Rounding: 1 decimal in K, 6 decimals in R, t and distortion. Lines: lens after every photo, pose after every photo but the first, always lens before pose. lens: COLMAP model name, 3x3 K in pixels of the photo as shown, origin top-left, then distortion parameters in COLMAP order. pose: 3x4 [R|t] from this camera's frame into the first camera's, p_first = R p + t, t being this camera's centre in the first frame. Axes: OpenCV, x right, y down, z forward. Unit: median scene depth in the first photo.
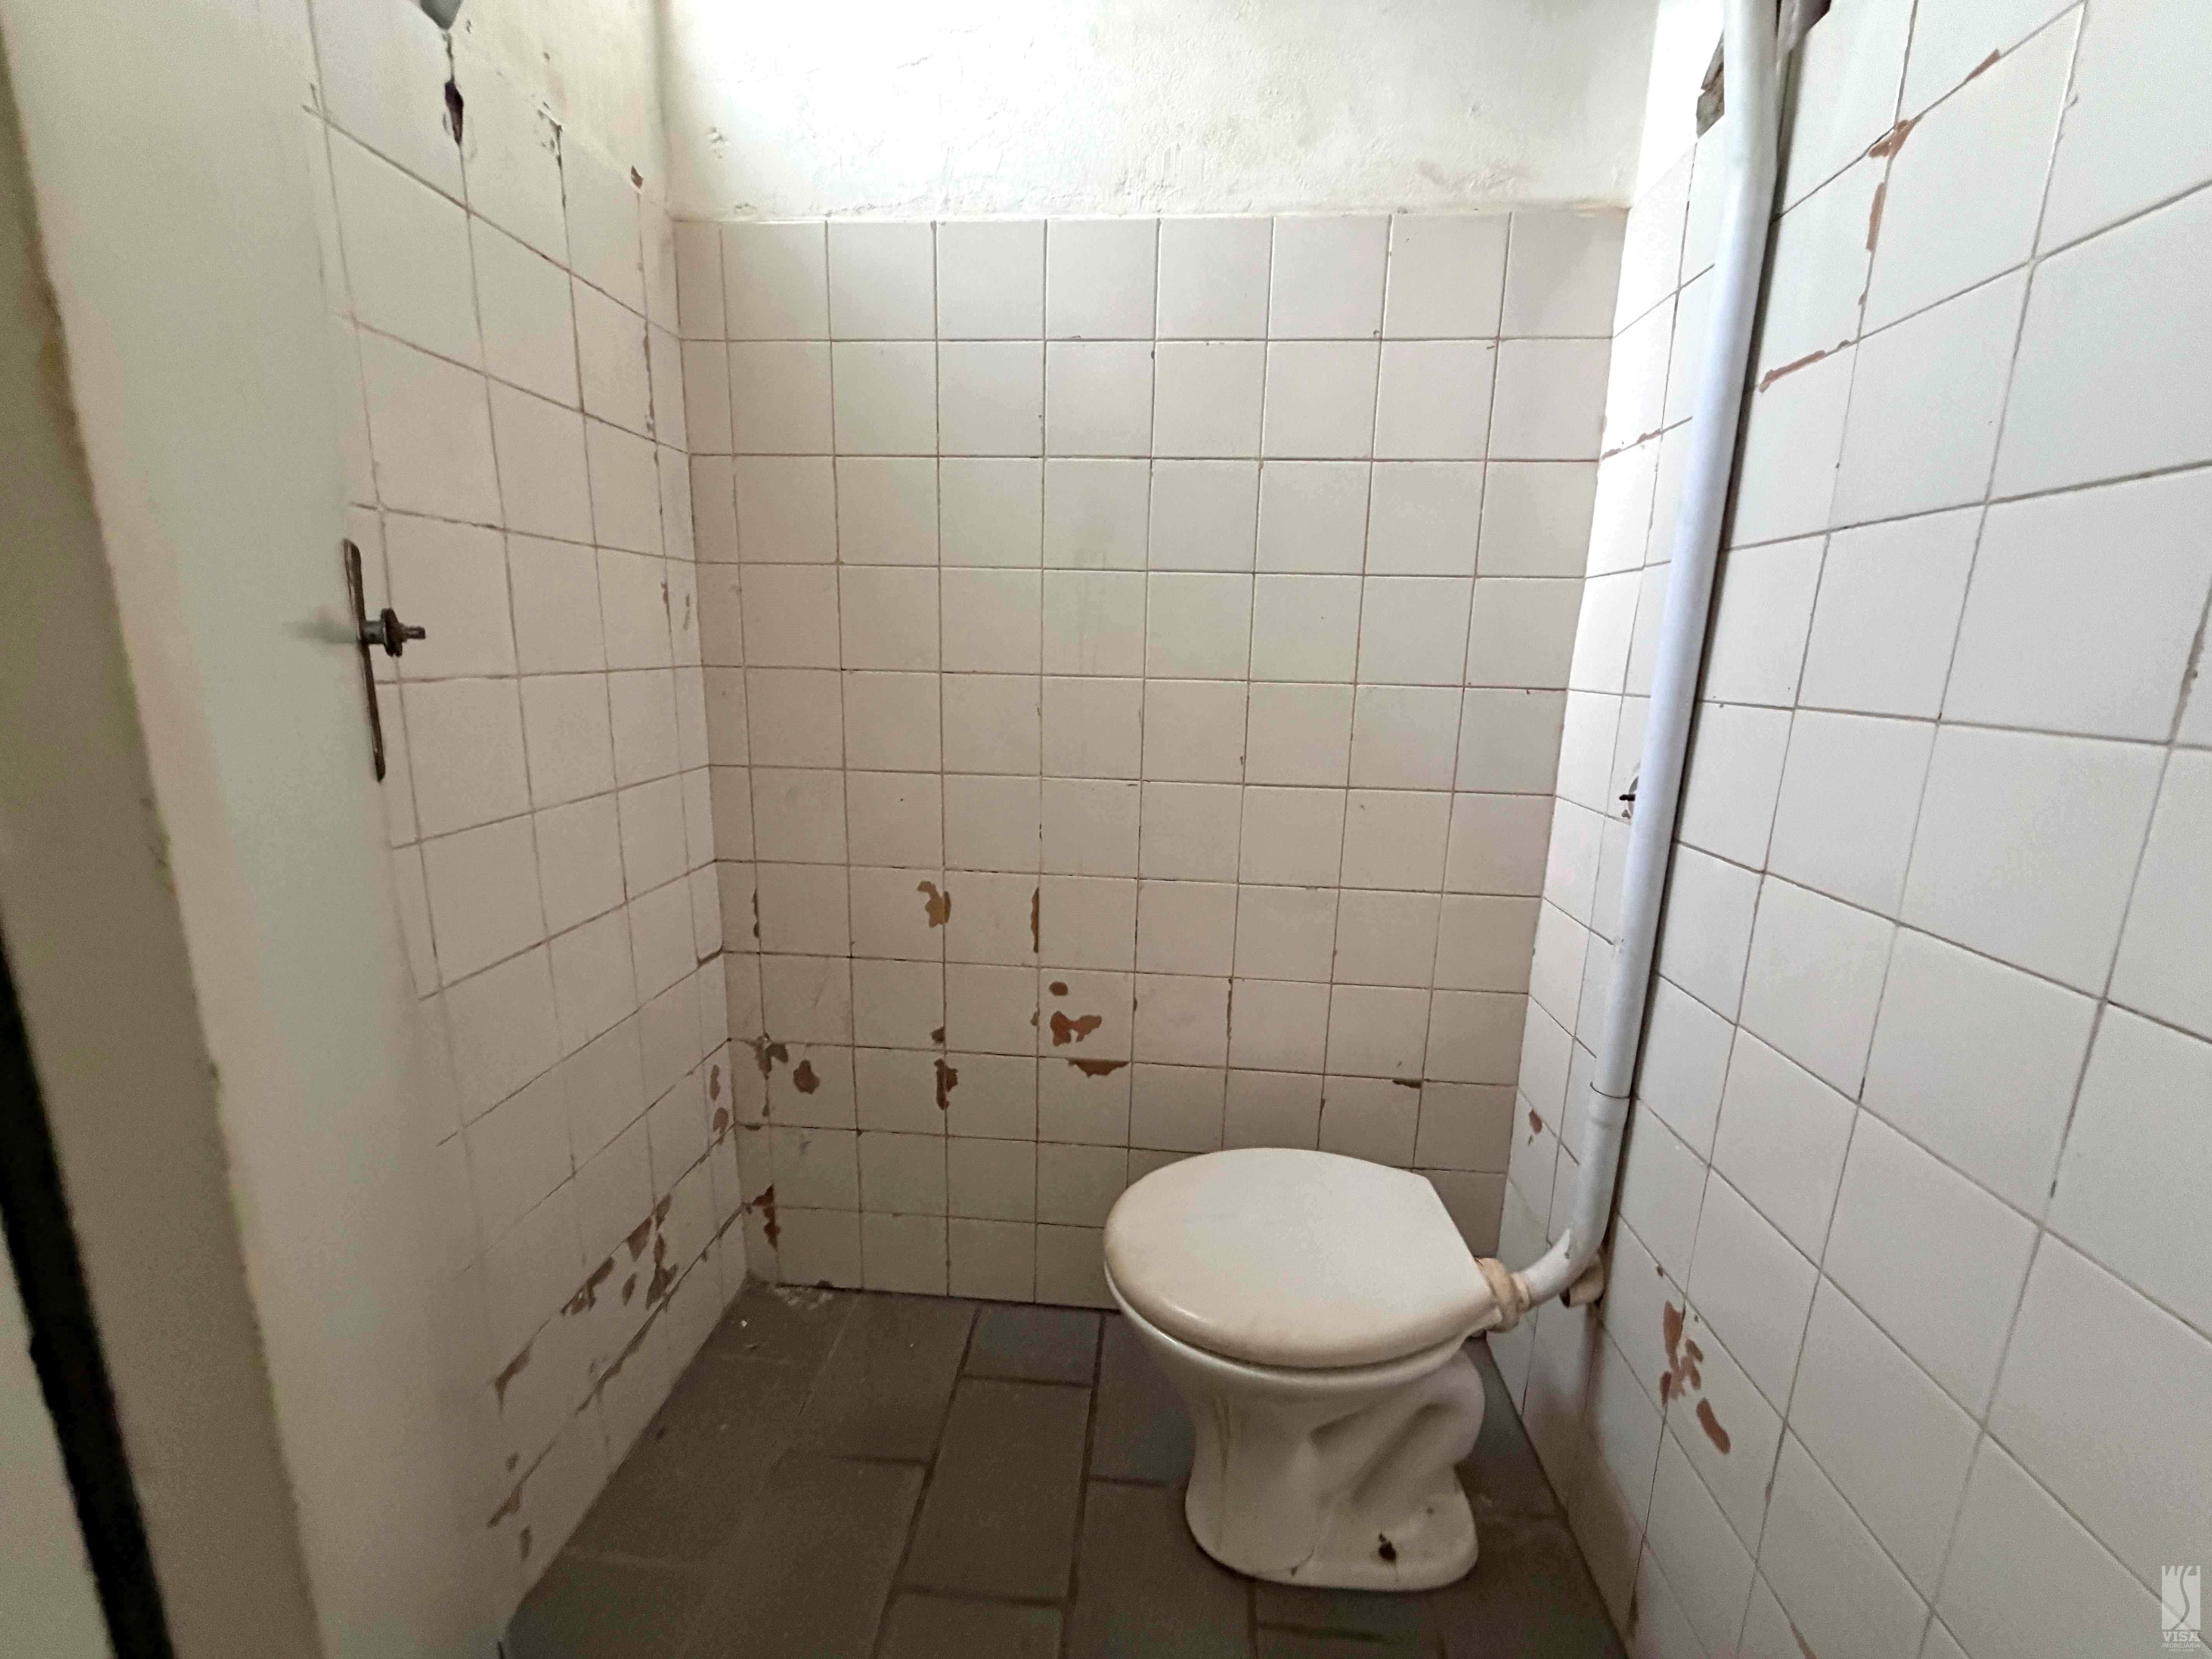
lens RADIAL K [[881.4, 0, 1103.1], [0, 881.4, 823.6], [0, 0, 1]] dist [-0.000730, -0.000580]
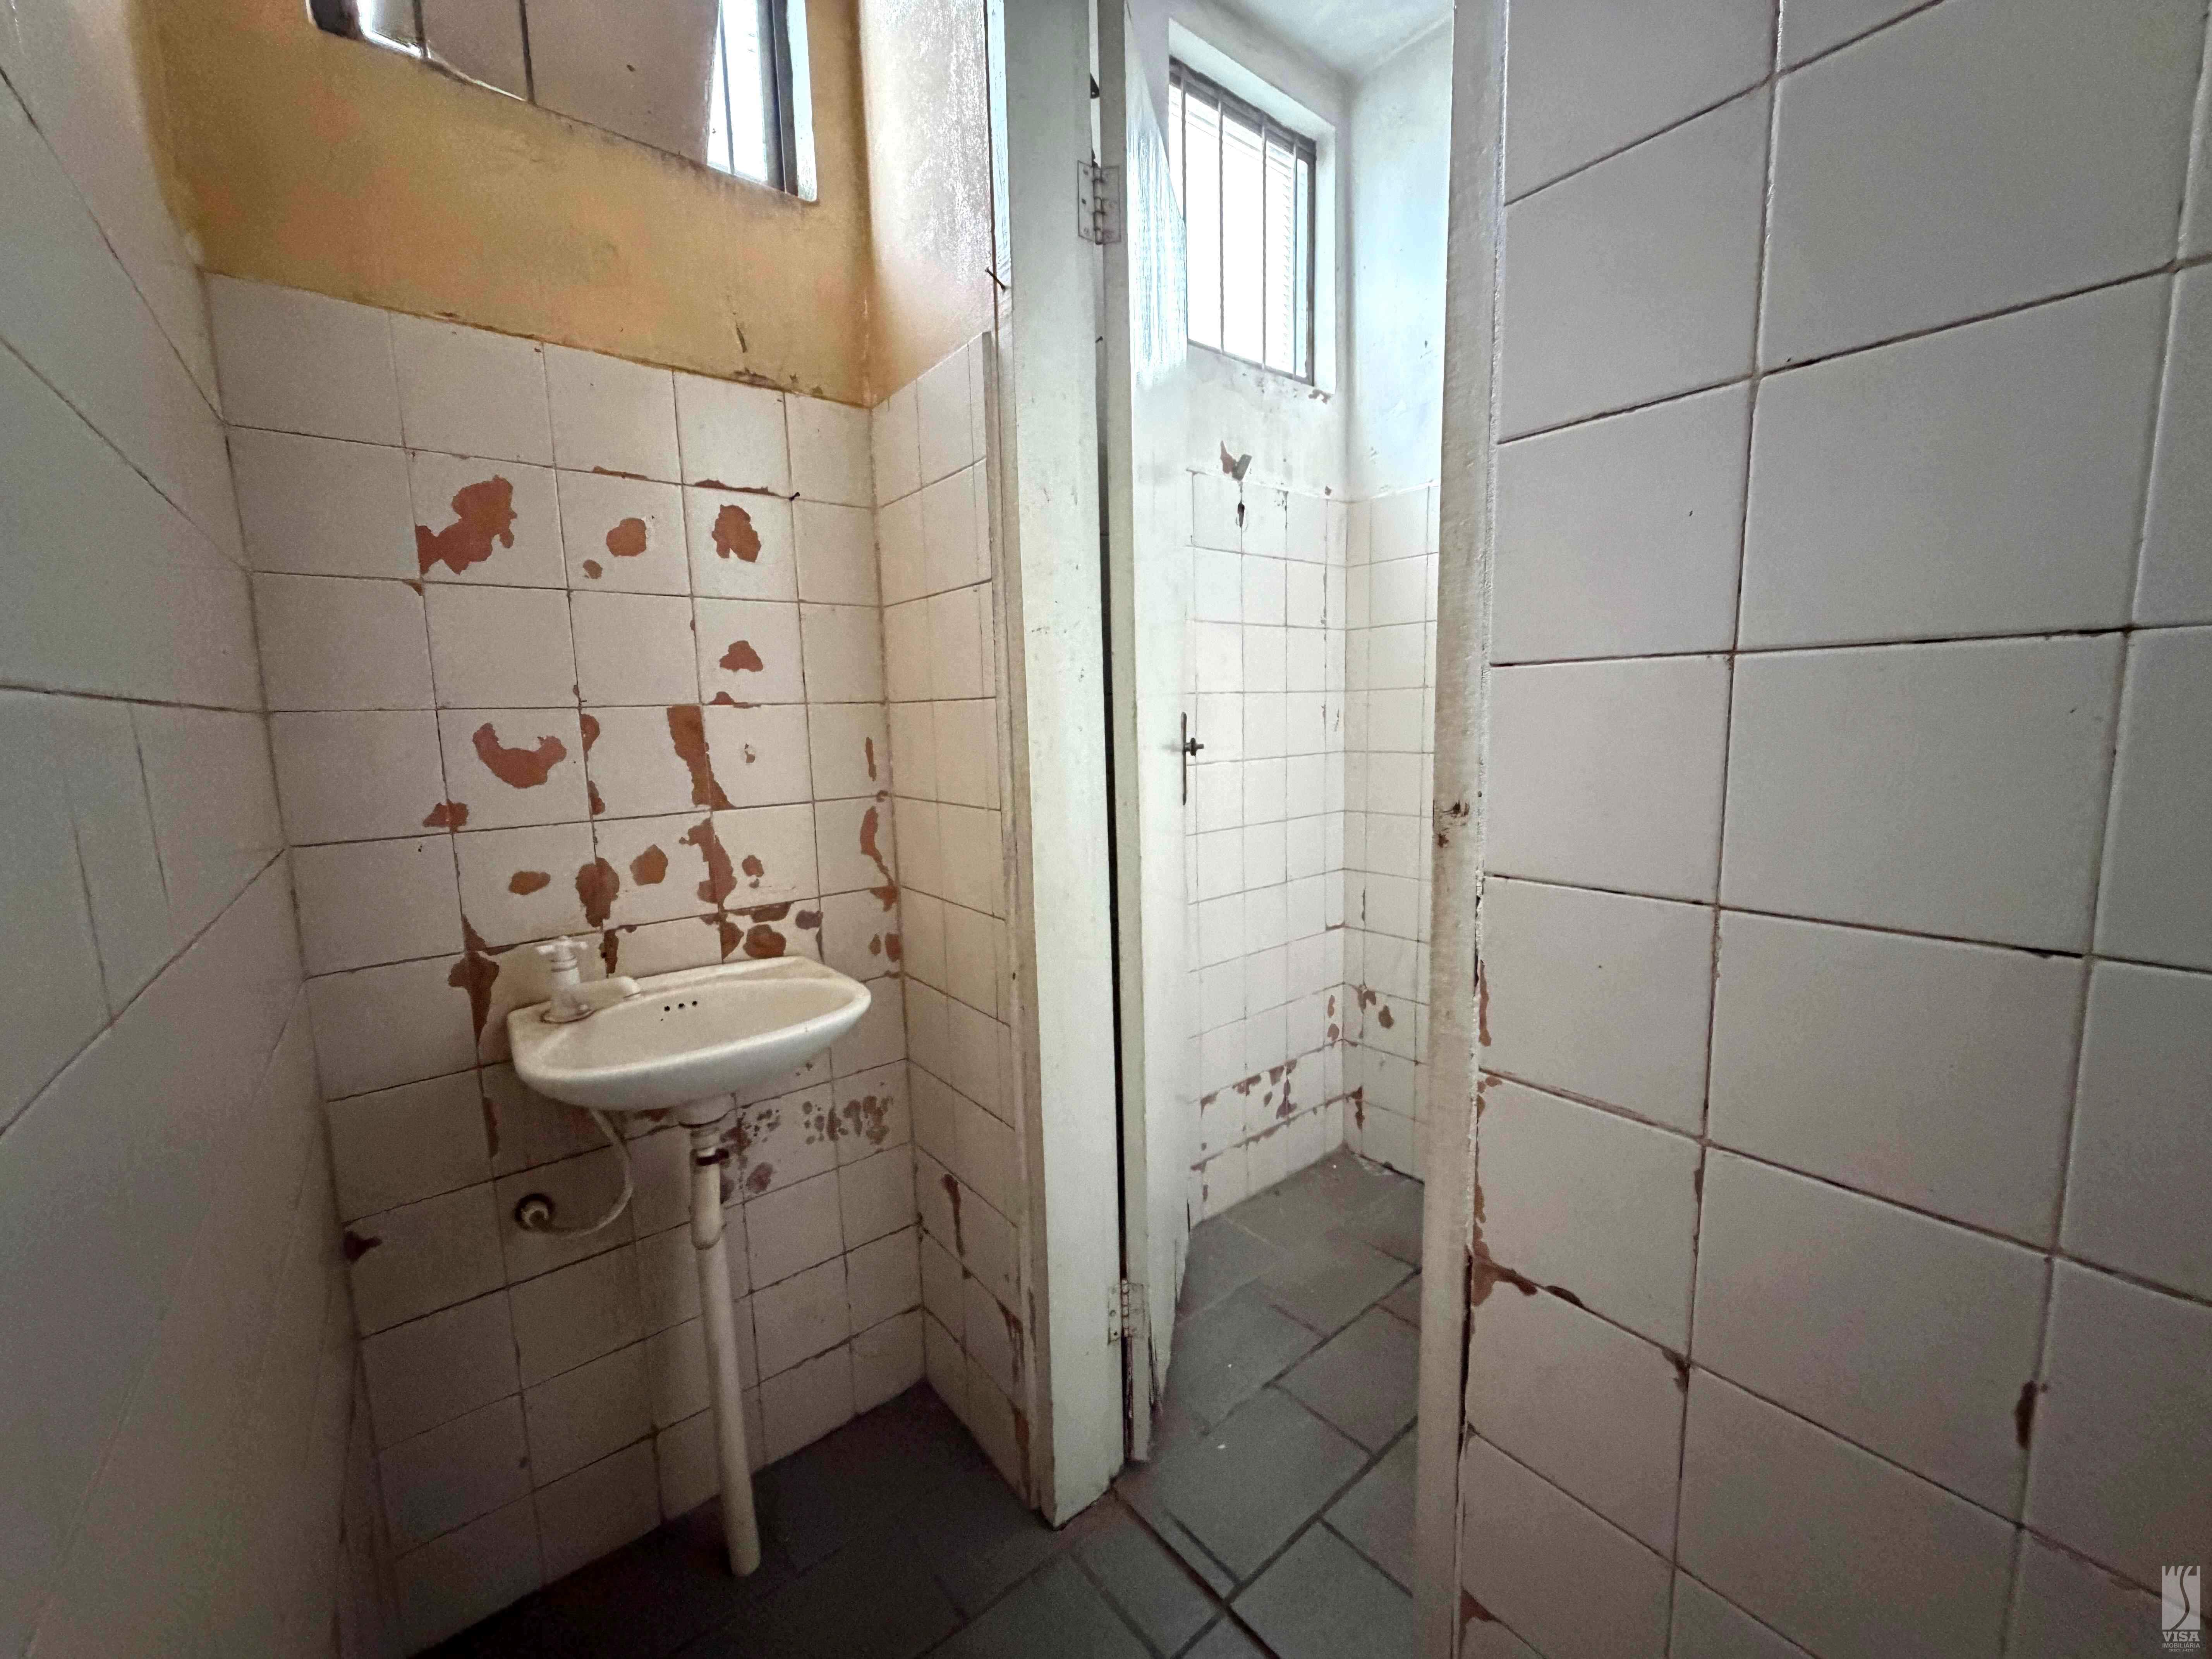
lens RADIAL K [[881.4, 0, 1103.7], [0, 881.4, 828.9], [0, 0, 1]] dist [-0.000730, -0.000580]
pose [[0.694533, 0.054691, -0.717380, 0.454703], [-0.102289, 0.994484, -0.023214, 0.055859], [0.712153, 0.089503, 0.696296, -0.499244]]
